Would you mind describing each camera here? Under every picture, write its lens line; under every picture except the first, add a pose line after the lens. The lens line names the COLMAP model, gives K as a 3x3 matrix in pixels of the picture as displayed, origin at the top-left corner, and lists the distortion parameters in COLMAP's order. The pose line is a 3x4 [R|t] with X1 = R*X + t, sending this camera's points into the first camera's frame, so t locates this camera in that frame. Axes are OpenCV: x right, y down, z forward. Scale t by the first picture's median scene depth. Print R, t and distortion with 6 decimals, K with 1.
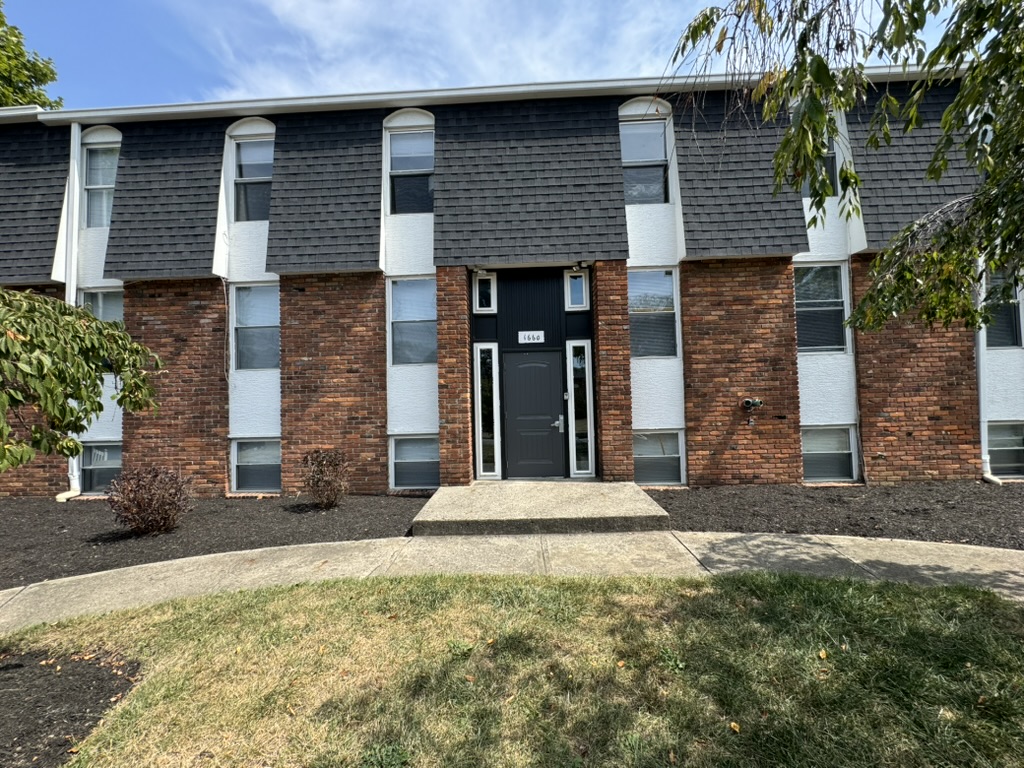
lens RADIAL K [[408.9, 0, 509.6], [0, 408.9, 383.1], [0, 0, 1]] dist [-0.003275, 0.000367]
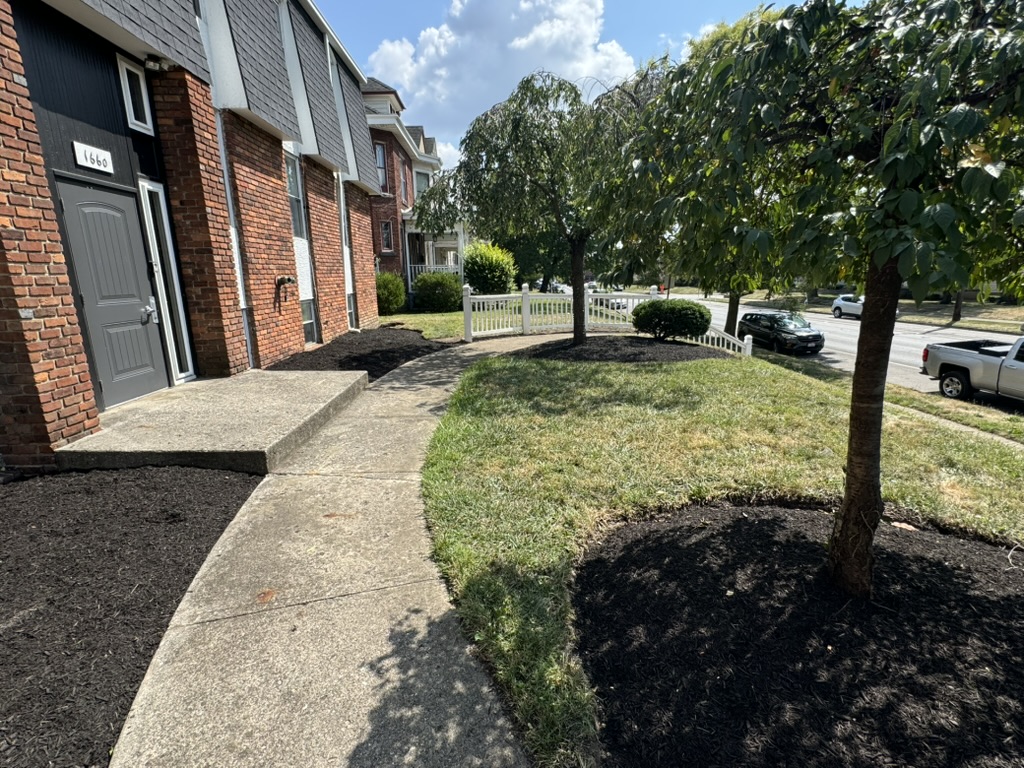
lens RADIAL K [[487.4, 0, 511.4], [0, 487.4, 386.5], [0, 0, 1]] dist [-0.001970, 0.000888]
pose [[-0.056896, -0.202244, 0.977681, -0.703833], [-0.017693, 0.979318, 0.201552, 0.050704], [-0.998223, -0.005831, -0.059297, 0.460722]]
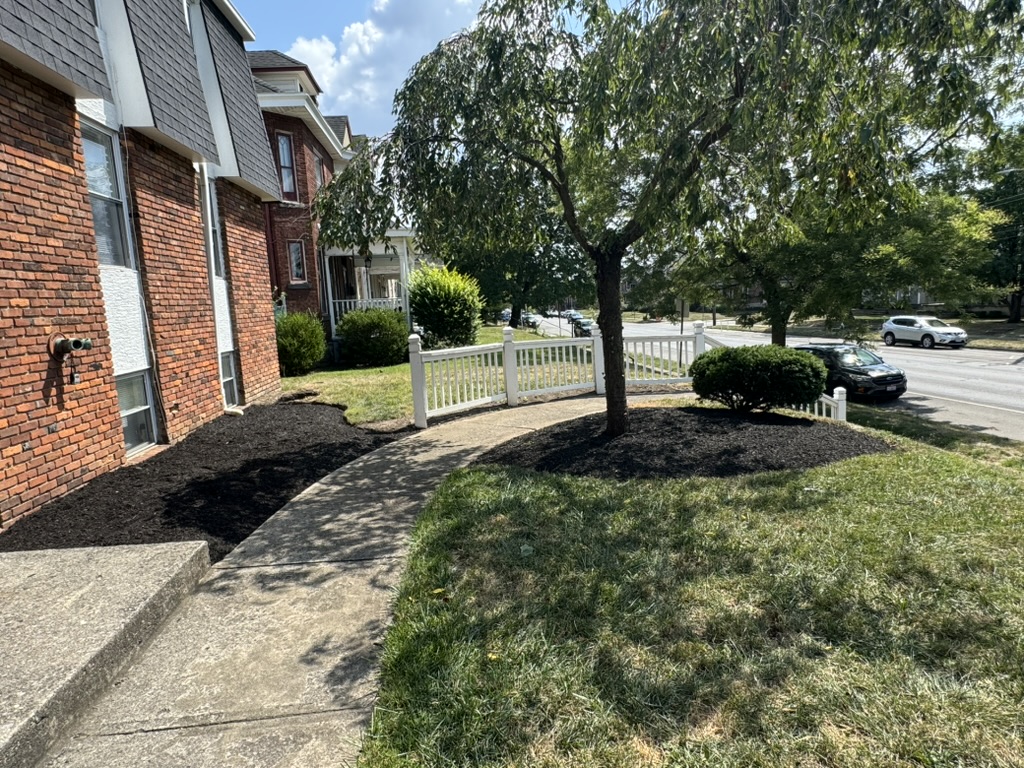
lens RADIAL K [[602.1, 0, 510.6], [0, 602.1, 384.5], [0, 0, 1]] dist [0.003572, 0.000166]
pose [[-0.124609, -0.107378, 0.986378, -0.301306], [0.019348, 0.993675, 0.110616, 0.021605], [-0.992017, 0.032868, -0.121744, 0.474101]]
